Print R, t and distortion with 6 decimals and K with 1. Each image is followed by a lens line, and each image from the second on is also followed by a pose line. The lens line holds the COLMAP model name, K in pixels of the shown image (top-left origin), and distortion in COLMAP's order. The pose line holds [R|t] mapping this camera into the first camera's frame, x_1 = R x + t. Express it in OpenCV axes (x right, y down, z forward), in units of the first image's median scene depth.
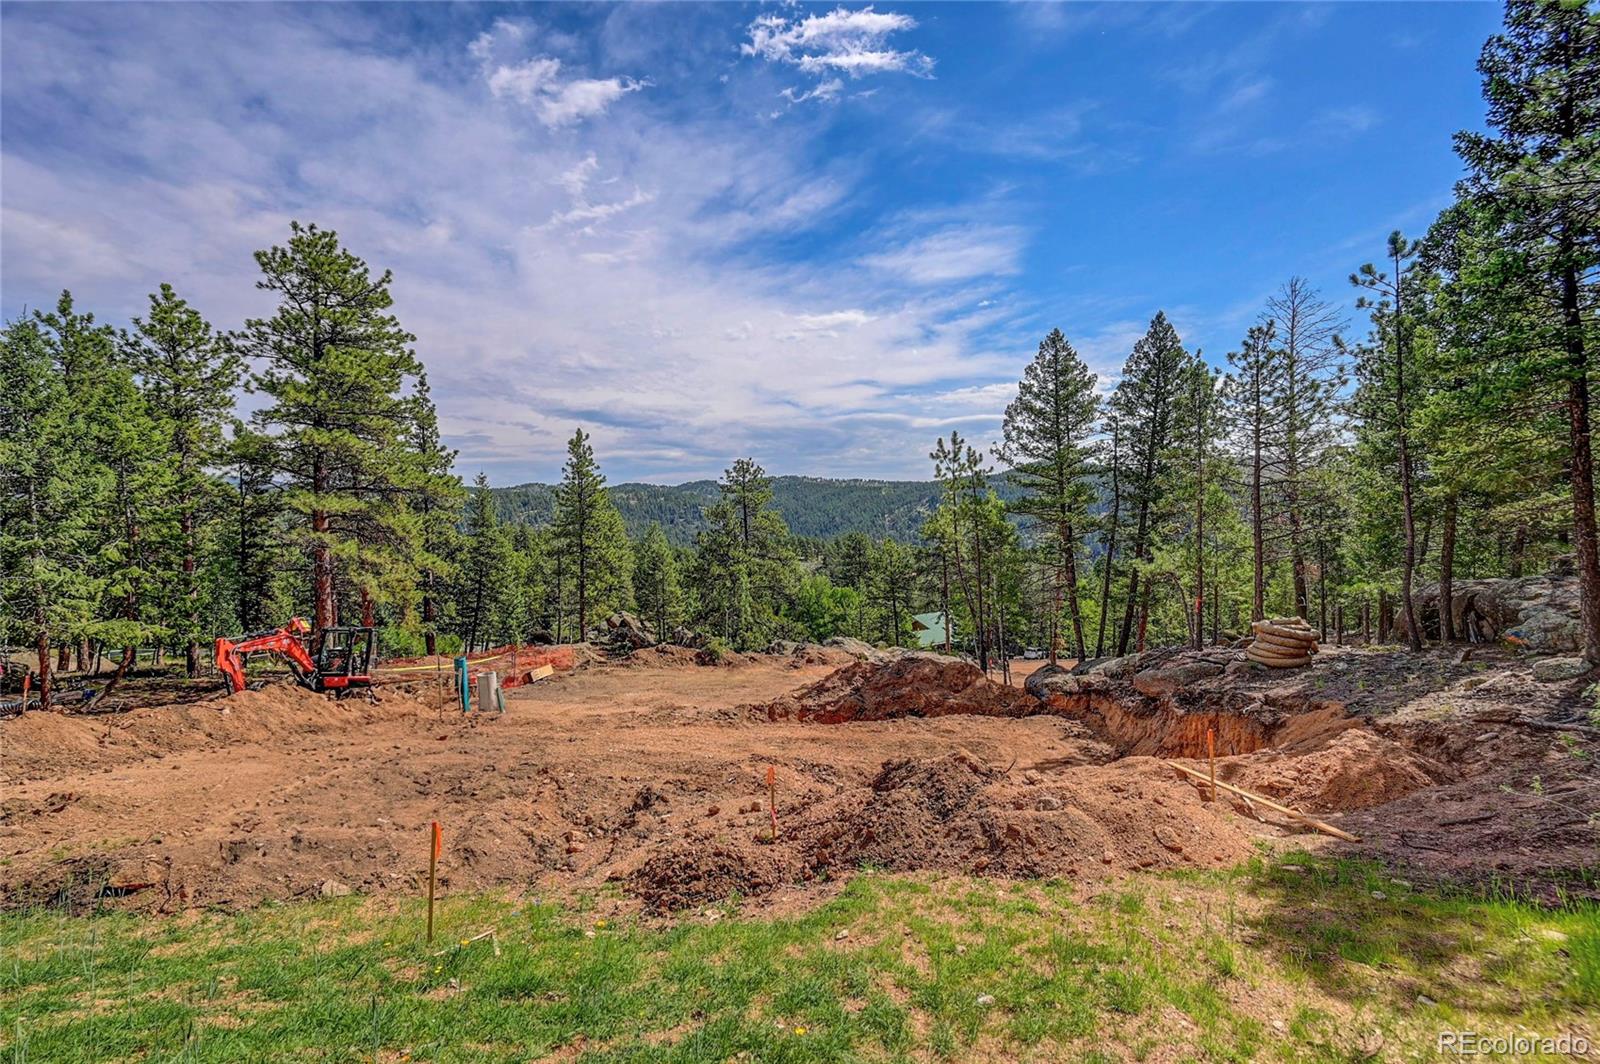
lens RADIAL K [[637.8, 0, 800.0], [0, 637.8, 532.0], [0, 0, 1]] dist [-0.002994, -0.000059]
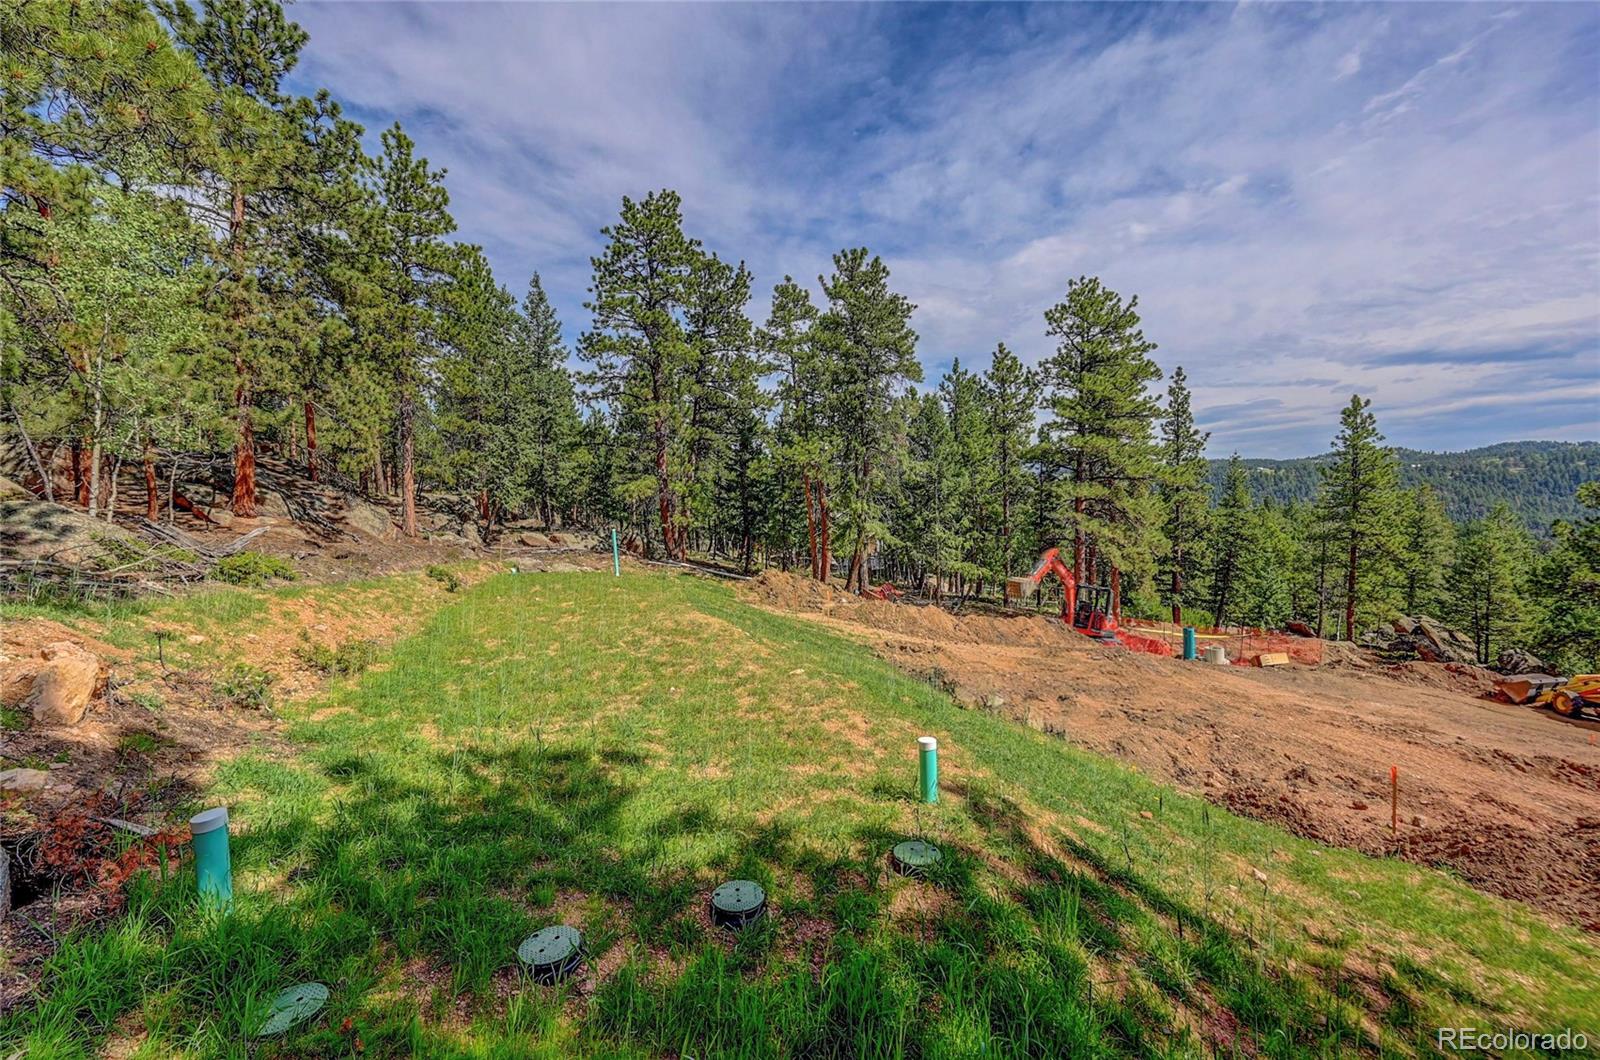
lens RADIAL K [[635.2, 0, 804.2], [0, 635.2, 537.3], [0, 0, 1]] dist [-0.001767, -0.000054]
pose [[0.457091, 0.058280, -0.887509, 0.131982], [-0.016898, 0.998240, 0.056848, -0.010083], [0.889260, -0.010987, 0.457271, -0.091103]]
